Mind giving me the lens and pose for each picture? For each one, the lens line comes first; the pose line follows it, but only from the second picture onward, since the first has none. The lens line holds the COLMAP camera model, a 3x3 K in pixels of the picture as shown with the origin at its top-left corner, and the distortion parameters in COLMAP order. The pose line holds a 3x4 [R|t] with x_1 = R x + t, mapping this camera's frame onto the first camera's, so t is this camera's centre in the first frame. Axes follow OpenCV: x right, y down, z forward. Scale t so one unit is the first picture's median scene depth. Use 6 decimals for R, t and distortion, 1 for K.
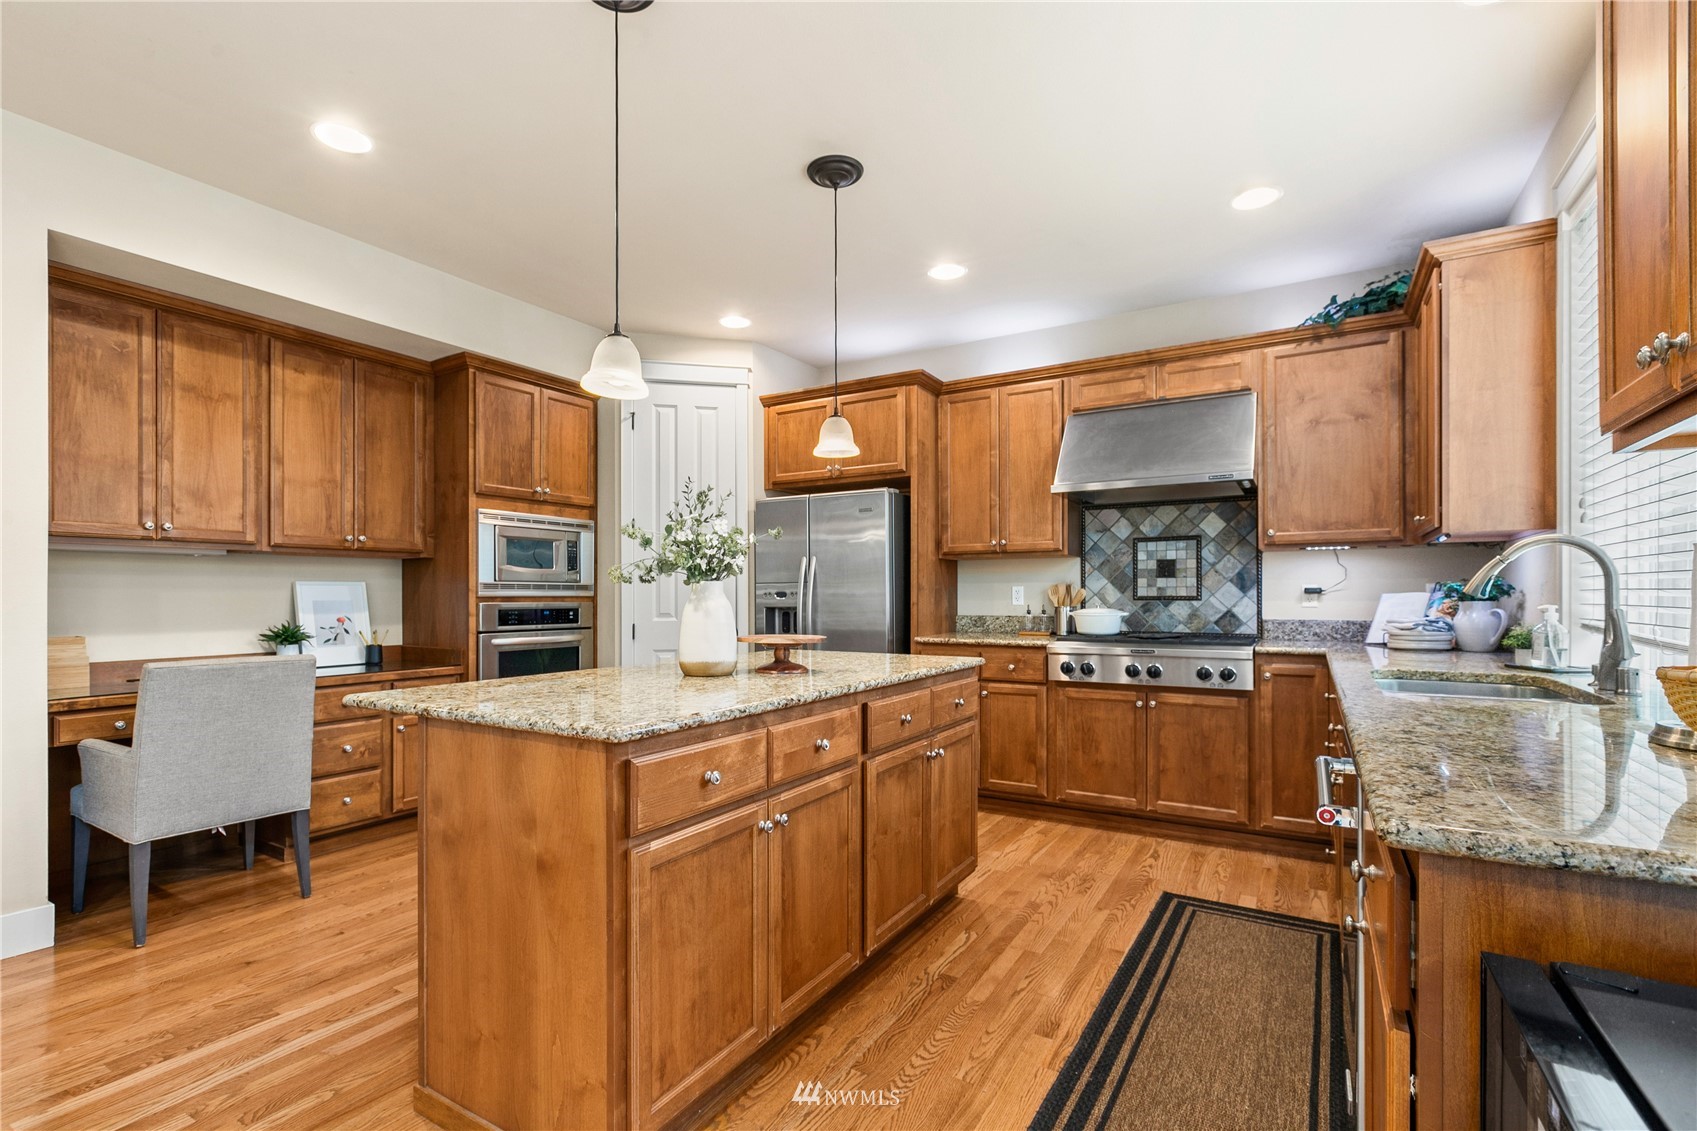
lens RADIAL K [[769.5, 0, 852.0], [0, 769.5, 596.8], [0, 0, 1]] dist [0.006797, -0.002563]
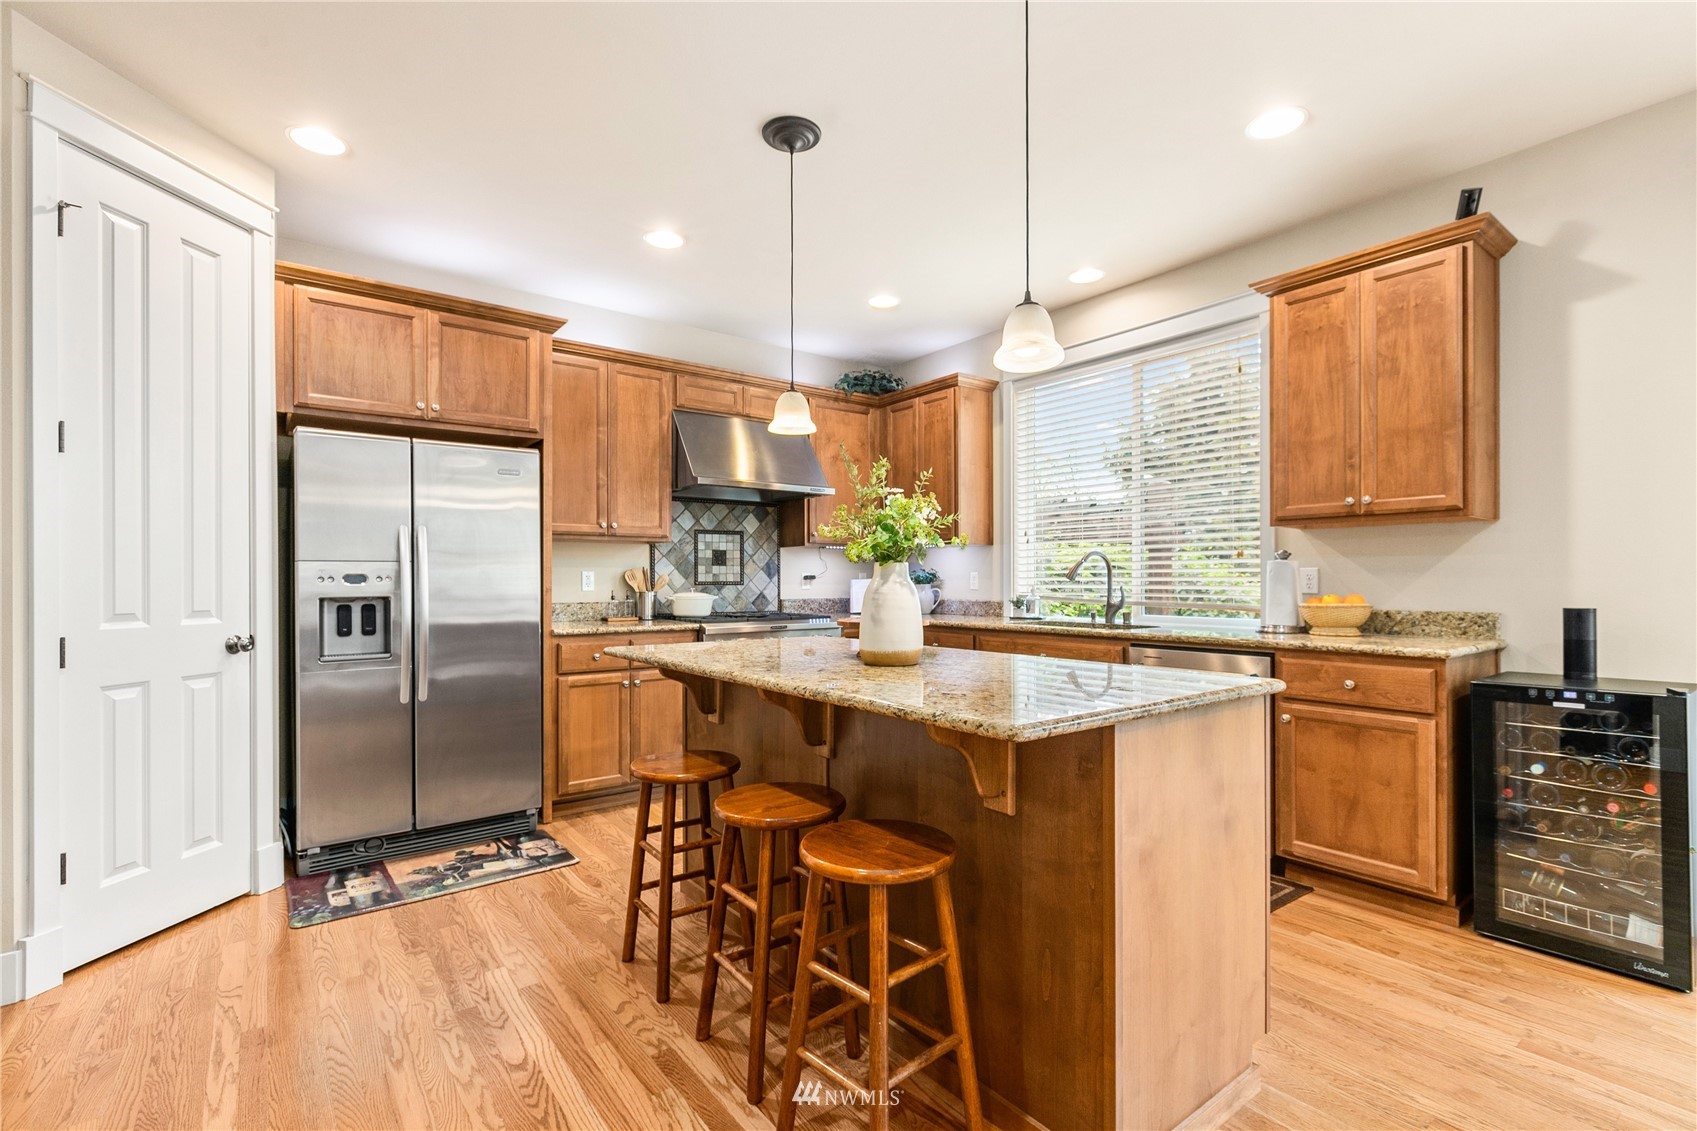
lens RADIAL K [[769.5, 0, 852.7], [0, 769.5, 577.0], [0, 0, 1]] dist [0.006797, -0.002563]
pose [[0.370299, 0.007328, 0.928884, -0.630054], [0.002873, 0.999955, -0.009034, 0.003761], [-0.928908, 0.006014, 0.370262, 0.404365]]
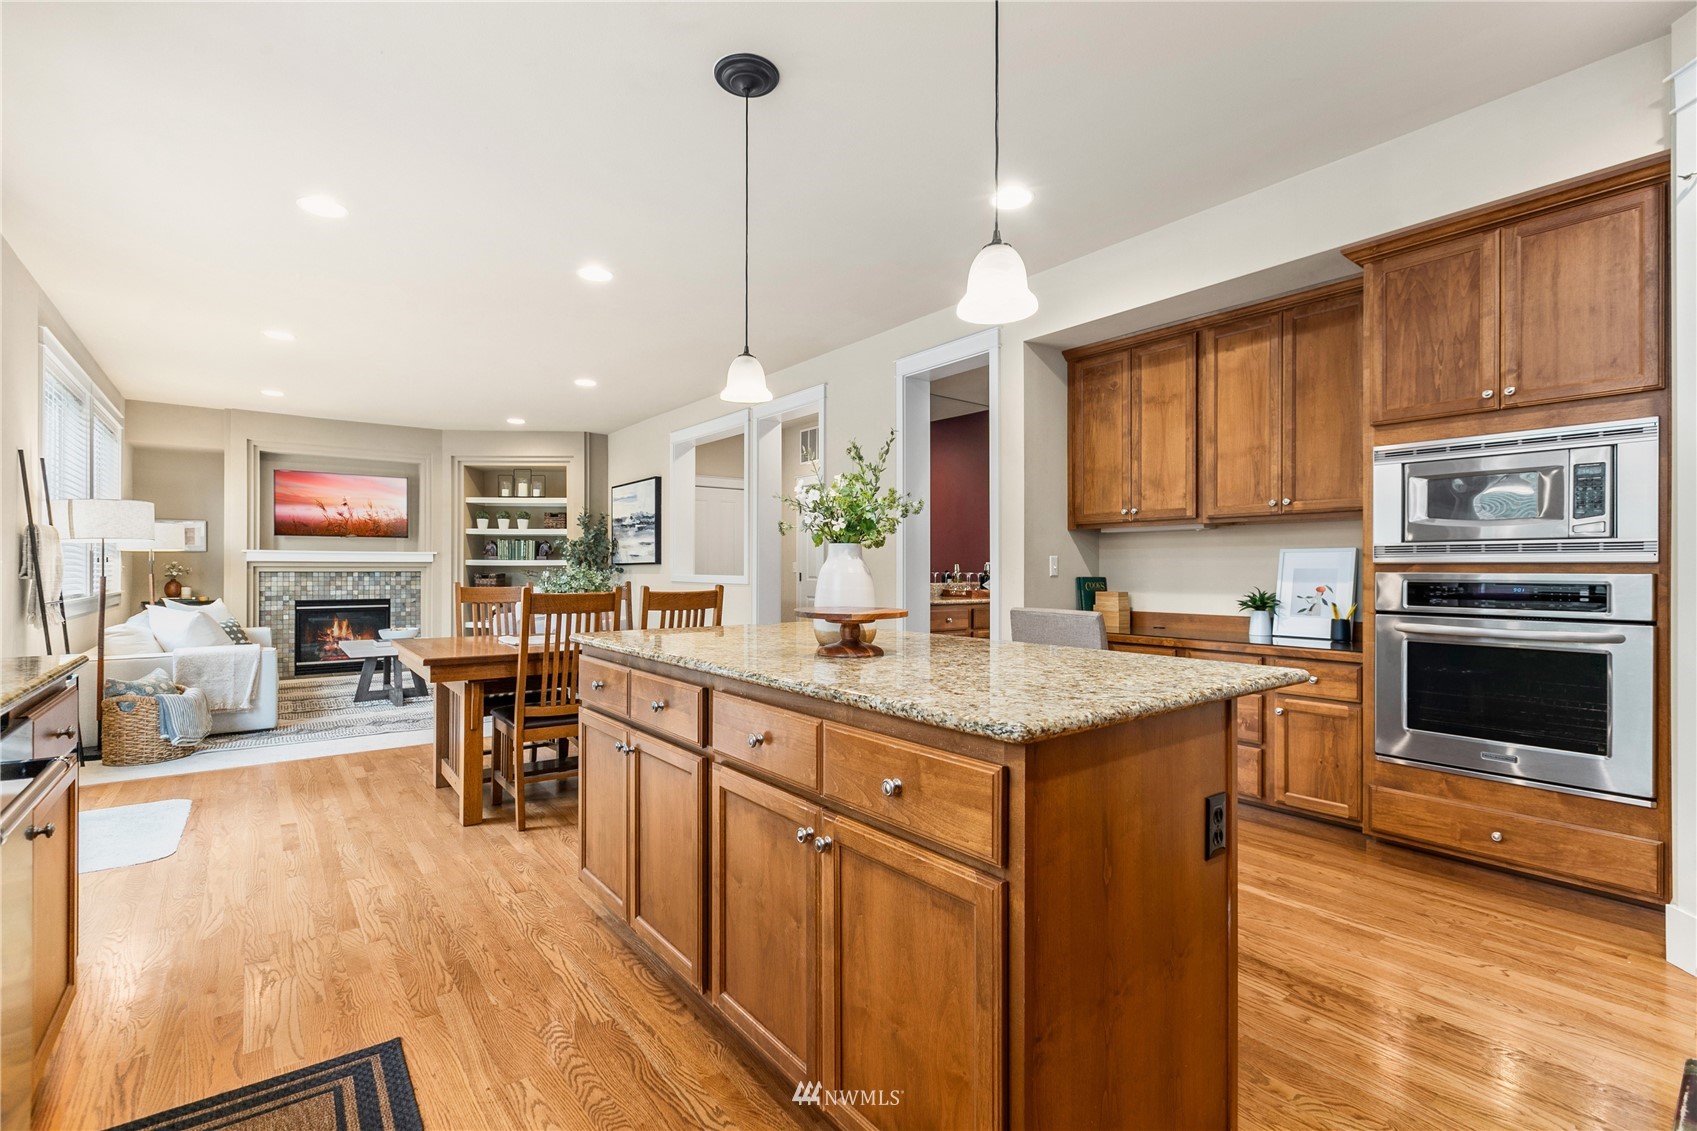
lens RADIAL K [[769.5, 0, 840.5], [0, 769.5, 562.8], [0, 0, 1]] dist [0.006797, -0.002563]
pose [[-0.376201, -0.004818, -0.926525, 0.410517], [-0.002812, 0.999988, -0.004058, 0.003484], [0.926534, 0.001079, -0.376210, 0.814085]]
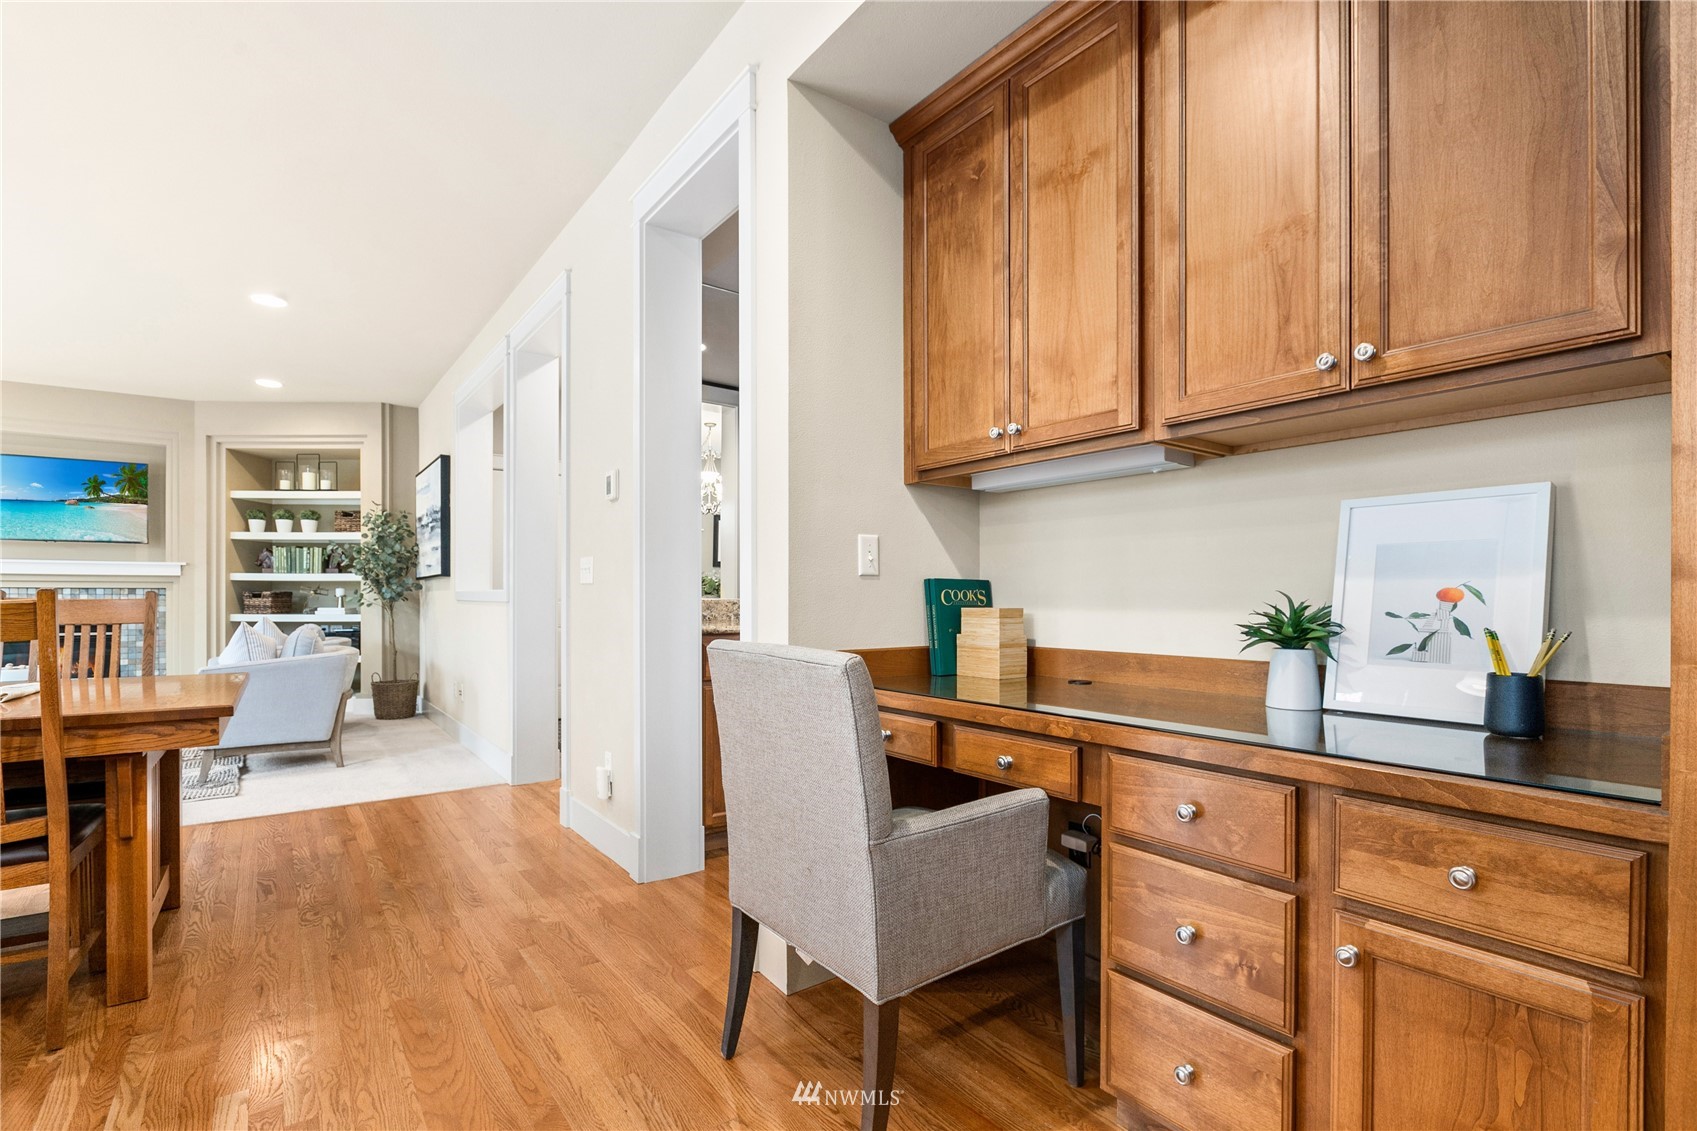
lens RADIAL K [[779.2, 0, 842.8], [0, 779.2, 593.7], [0, 0, 1]] dist [-0.002239, -0.003719]
pose [[-0.401274, -0.000079, -0.915958, -0.219171], [-0.002102, 0.999997, 0.000834, 0.029690], [0.915956, 0.002260, -0.401273, 0.886392]]
